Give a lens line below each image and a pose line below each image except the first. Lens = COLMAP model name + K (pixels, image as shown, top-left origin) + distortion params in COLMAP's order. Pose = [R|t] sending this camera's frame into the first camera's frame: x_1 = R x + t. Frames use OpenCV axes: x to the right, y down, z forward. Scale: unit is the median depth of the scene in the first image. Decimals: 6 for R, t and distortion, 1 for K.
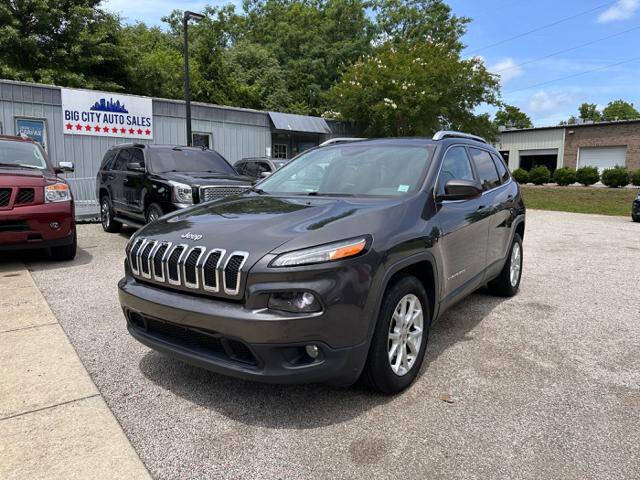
lens RADIAL K [[460.8, 0, 305.6], [0, 460.8, 238.1], [0, 0, 1]] dist [-0.001150, -0.017204]
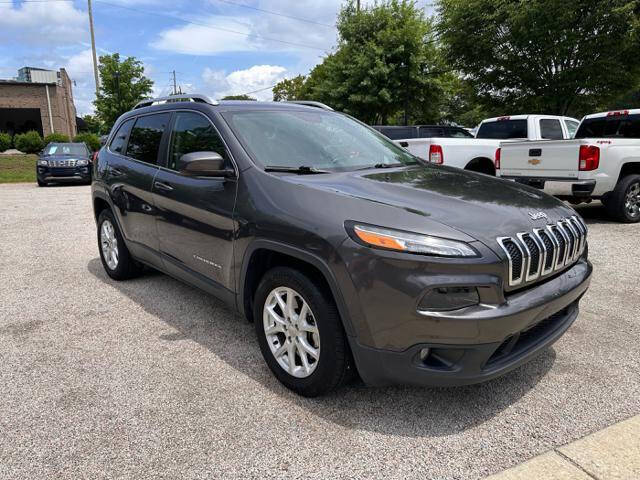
lens RADIAL K [[460.8, 0, 316.4], [0, 460.8, 240.4], [0, 0, 1]] dist [-0.001150, -0.017204]
pose [[0.183620, -0.209362, 0.960443, -0.818868], [0.131842, 0.973473, 0.186996, -0.126399], [-0.974116, 0.092291, 0.206352, 0.841721]]
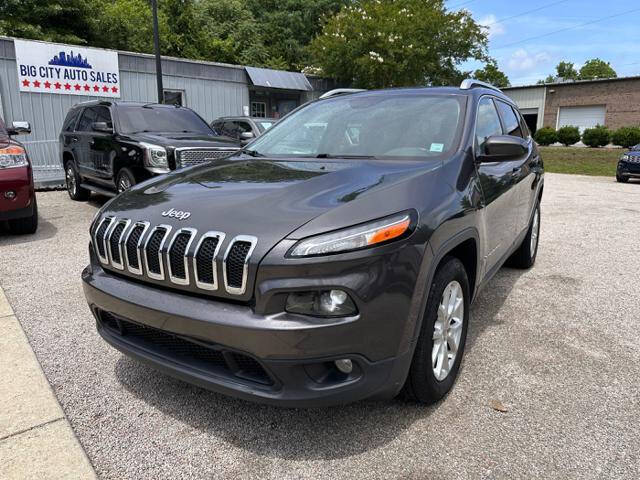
lens RADIAL K [[460.8, 0, 309.3], [0, 460.8, 242.0], [0, 0, 1]] dist [-0.001150, -0.017204]
pose [[0.998242, -0.018310, 0.056371, -0.049788], [0.013227, 0.995921, 0.089254, -0.015467], [-0.057775, -0.088352, 0.994412, 0.159494]]
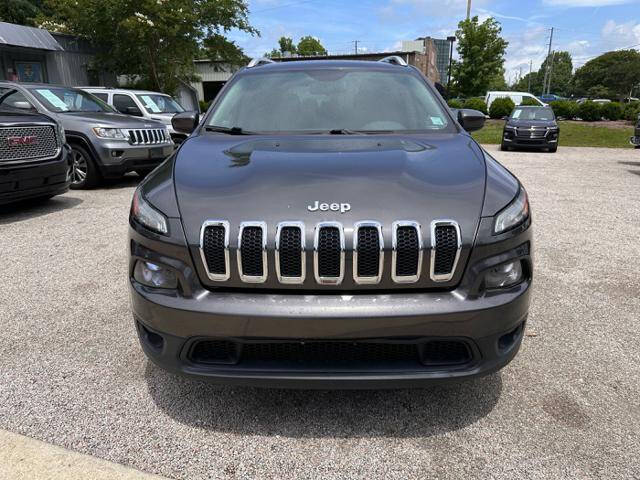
lens RADIAL K [[460.8, 0, 317.3], [0, 460.8, 242.1], [0, 0, 1]] dist [-0.001150, -0.017204]
pose [[0.811269, -0.167315, 0.560221, -0.427379], [0.079688, 0.980880, 0.177550, -0.047891], [-0.579217, -0.099398, 0.809091, 0.326731]]
